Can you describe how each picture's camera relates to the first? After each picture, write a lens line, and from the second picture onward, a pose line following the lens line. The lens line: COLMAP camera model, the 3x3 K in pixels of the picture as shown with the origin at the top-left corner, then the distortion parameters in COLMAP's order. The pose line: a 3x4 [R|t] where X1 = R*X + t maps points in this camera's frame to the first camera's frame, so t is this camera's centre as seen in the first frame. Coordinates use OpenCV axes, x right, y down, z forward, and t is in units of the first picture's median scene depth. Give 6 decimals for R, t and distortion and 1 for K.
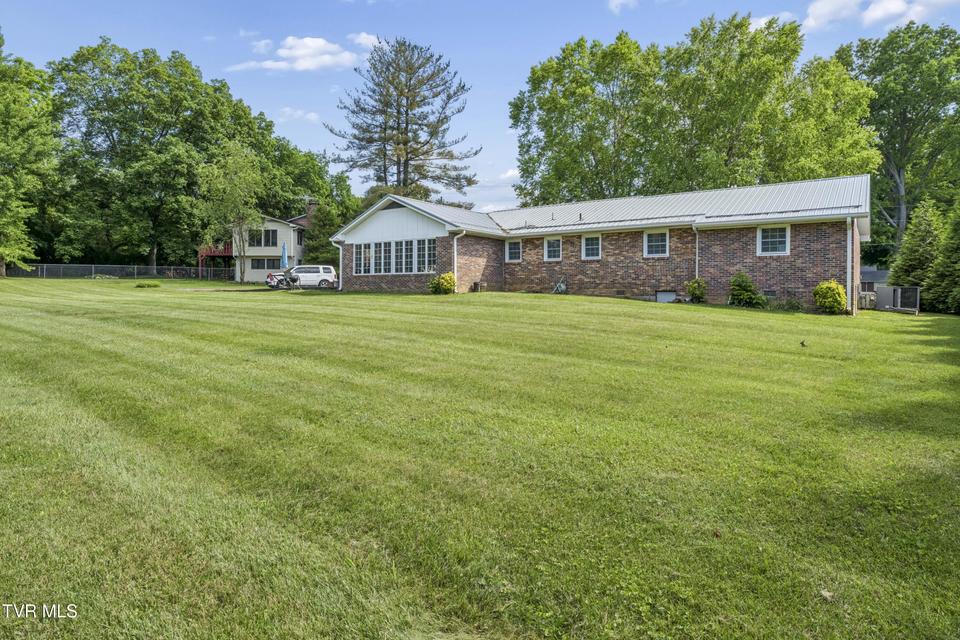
lens RADIAL K [[555.6, 0, 479.8], [0, 555.6, 292.8], [0, 0, 1]] dist [0.000254, -0.000499]
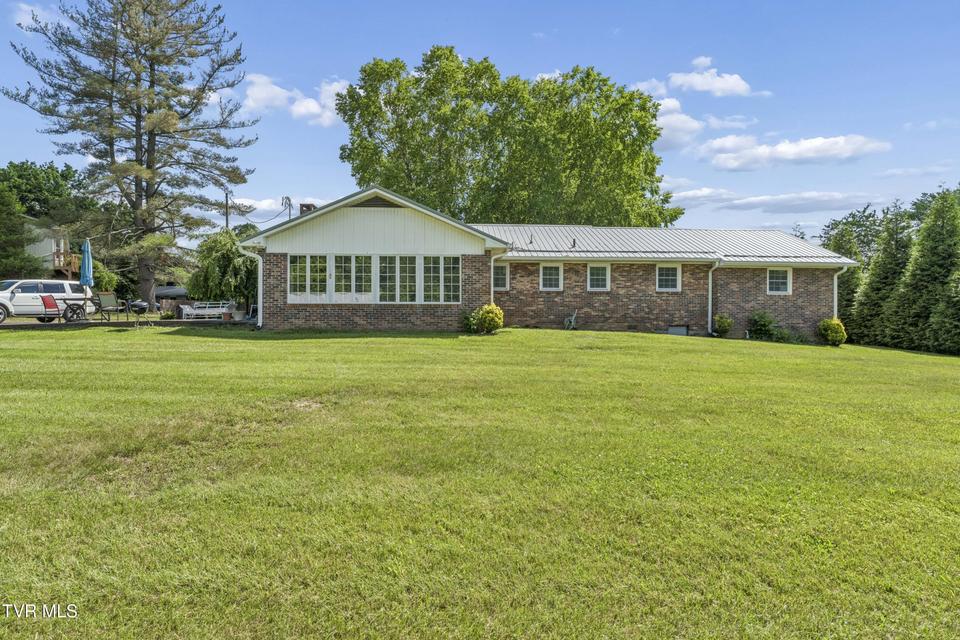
lens RADIAL K [[529.3, 0, 480.0], [0, 529.3, 320.0], [0, 0, 1]] dist [-0.002872, -0.000323]
pose [[0.769259, -0.008141, 0.638885, -0.460489], [-0.000090, 0.999917, 0.012849, -0.021018], [-0.638937, -0.009942, 0.769195, 0.406116]]
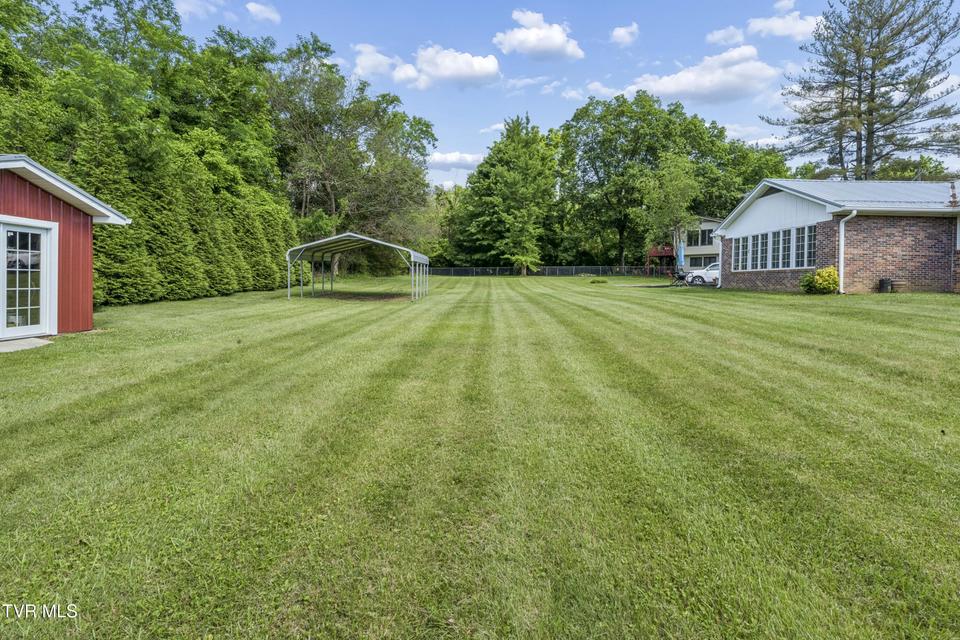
lens RADIAL K [[474.6, 0, 479.3], [0, 474.6, 285.1], [0, 0, 1]] dist [0.002560, 0.000516]
pose [[0.606739, 0.008508, -0.794855, 0.154158], [-0.011969, 0.999927, 0.001567, -0.005700], [0.794811, 0.008563, 0.606797, 0.185775]]
